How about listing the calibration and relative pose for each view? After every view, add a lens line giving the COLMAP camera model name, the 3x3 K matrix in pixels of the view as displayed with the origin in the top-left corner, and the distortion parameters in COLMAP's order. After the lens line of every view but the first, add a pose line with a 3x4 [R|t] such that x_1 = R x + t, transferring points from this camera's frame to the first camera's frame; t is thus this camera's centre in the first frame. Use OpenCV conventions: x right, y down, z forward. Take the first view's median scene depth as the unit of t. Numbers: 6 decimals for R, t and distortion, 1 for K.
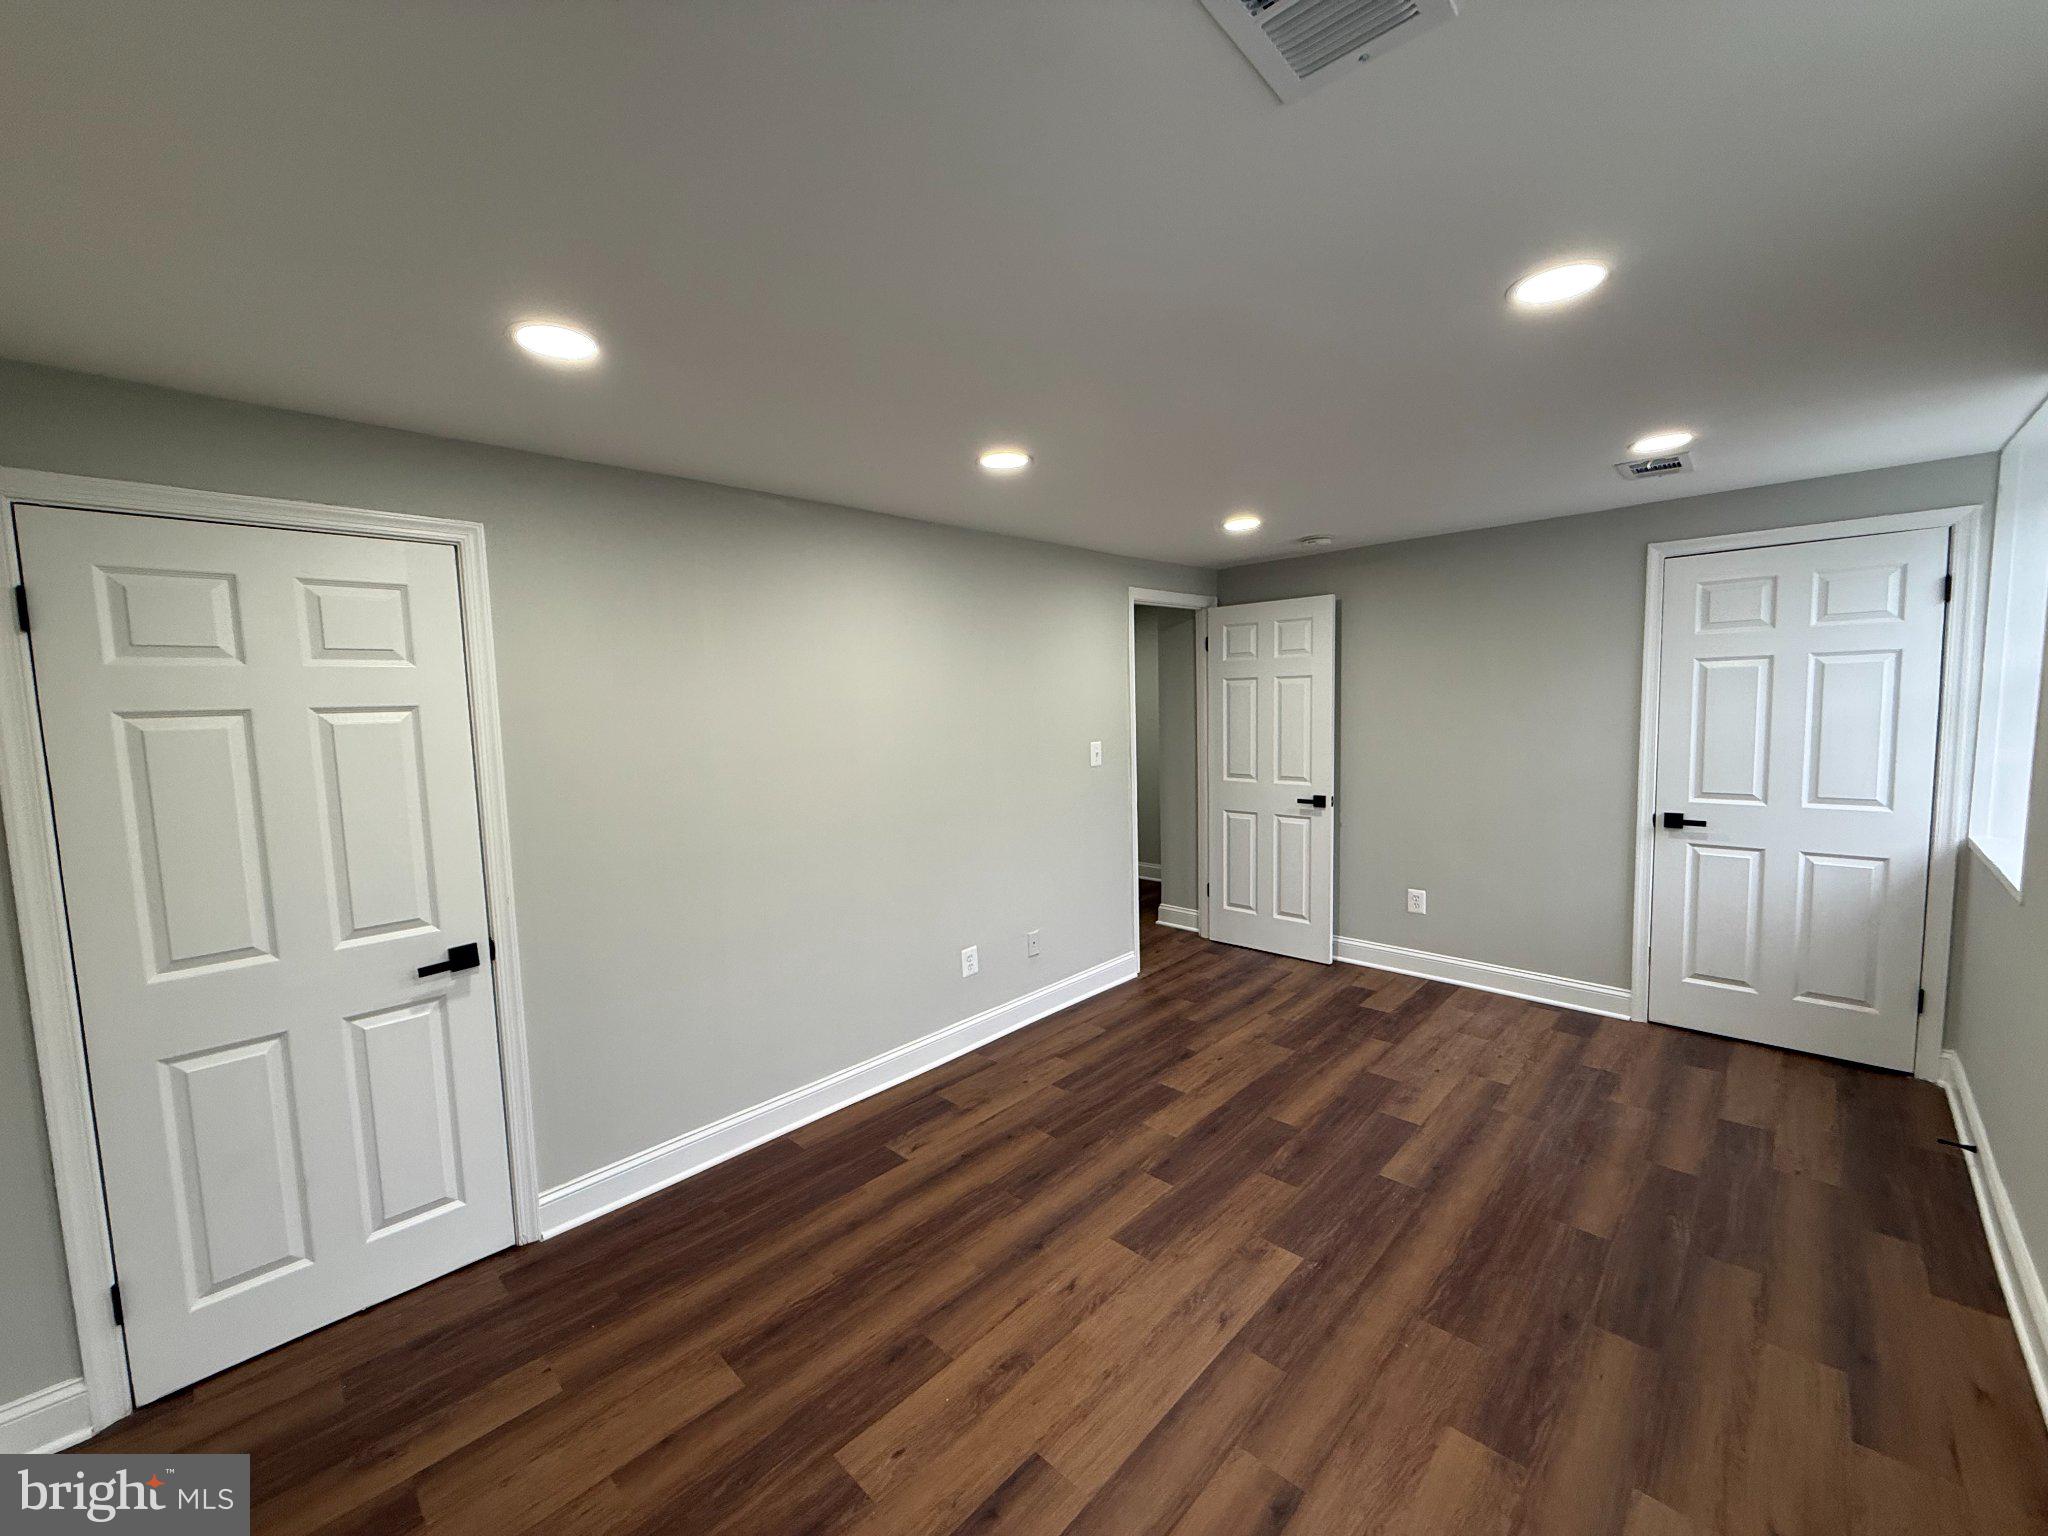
lens RADIAL K [[809.6, 0, 1017.2], [0, 809.6, 769.9], [0, 0, 1]] dist [-0.000186, -0.000238]
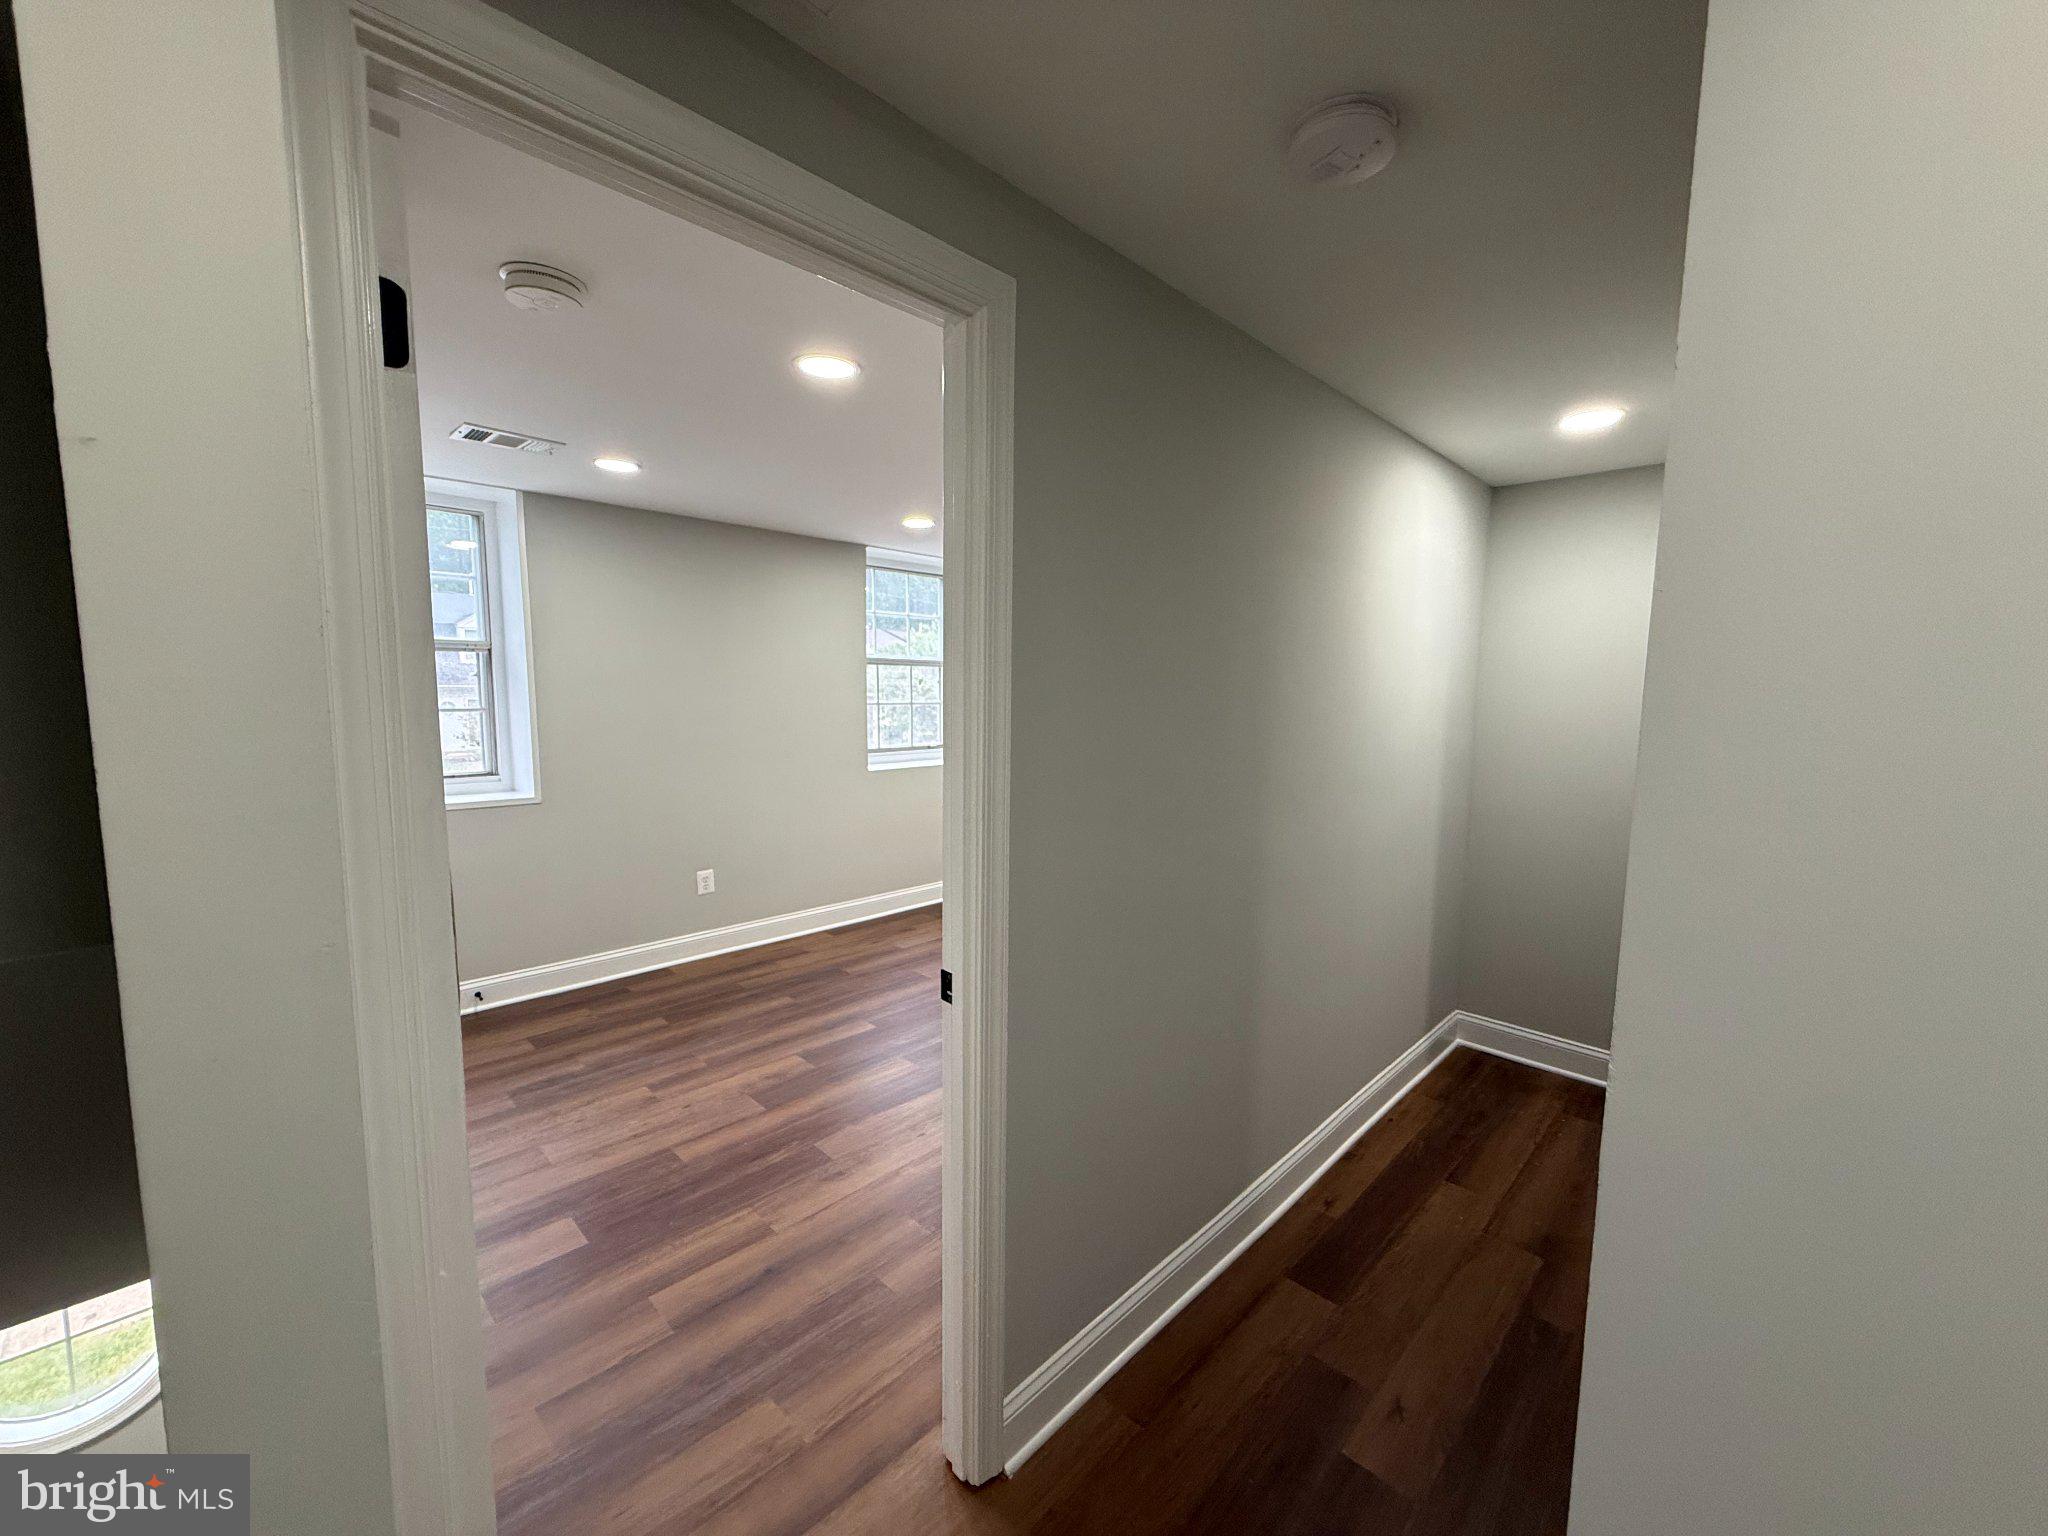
lens RADIAL K [[809.6, 0, 1017.2], [0, 809.6, 769.9], [0, 0, 1]] dist [-0.000186, -0.000238]
pose [[-0.999830, 0.017843, 0.004726, 0.153901], [0.018417, 0.981349, 0.191349, -0.138220], [-0.001224, 0.191404, -0.981511, 1.750407]]
